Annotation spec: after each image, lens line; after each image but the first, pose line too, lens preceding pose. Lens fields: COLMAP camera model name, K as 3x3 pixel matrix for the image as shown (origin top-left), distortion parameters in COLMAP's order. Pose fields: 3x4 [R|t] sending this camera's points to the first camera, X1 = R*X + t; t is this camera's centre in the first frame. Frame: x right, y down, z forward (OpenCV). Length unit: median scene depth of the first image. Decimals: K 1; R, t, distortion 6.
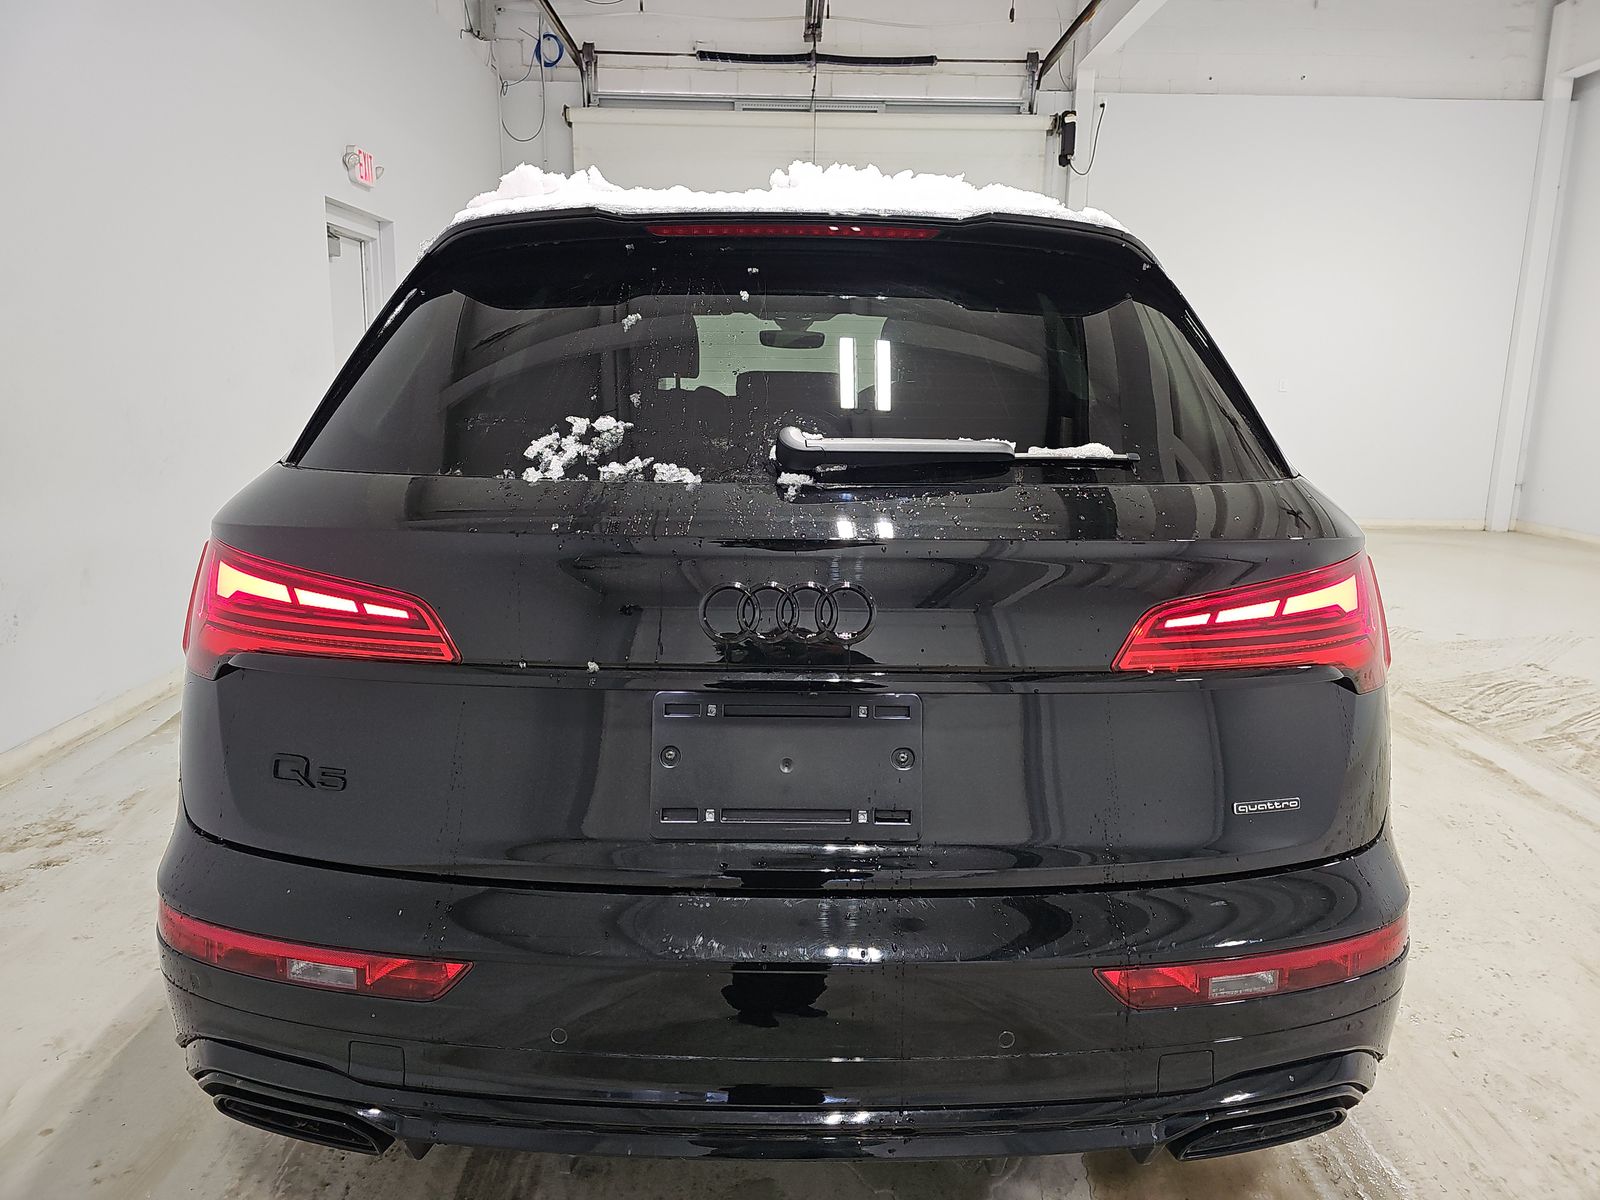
lens RADIAL K [[1075.9, 0, 798.5], [0, 1075.9, 596.7], [0, 0, 1]] dist [0.033916, -0.011177]
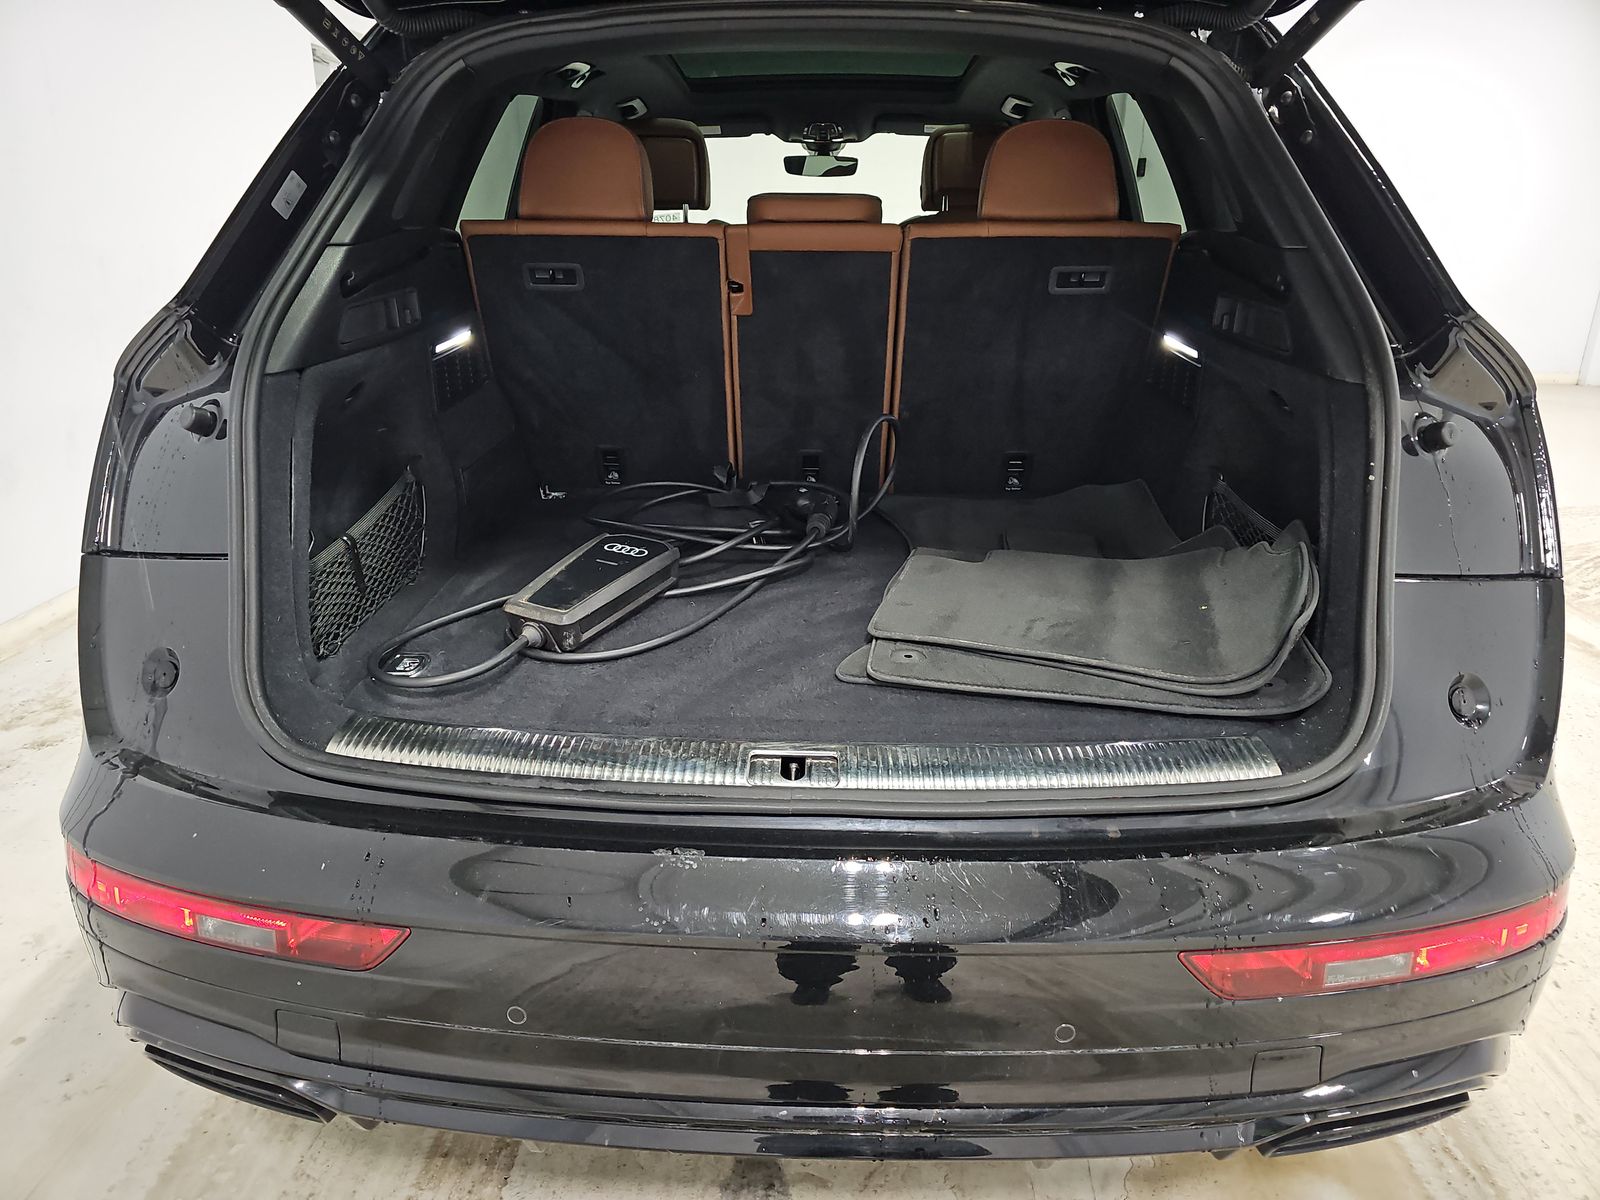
lens RADIAL K [[1075.9, 0, 778.0], [0, 1075.9, 610.2], [0, 0, 1]] dist [0.033916, -0.011177]
pose [[0.998747, 0.007188, -0.049532, 0.010429], [-0.000156, 0.990075, 0.140537, -0.010480], [0.050051, -0.140354, 0.988836, 0.149735]]
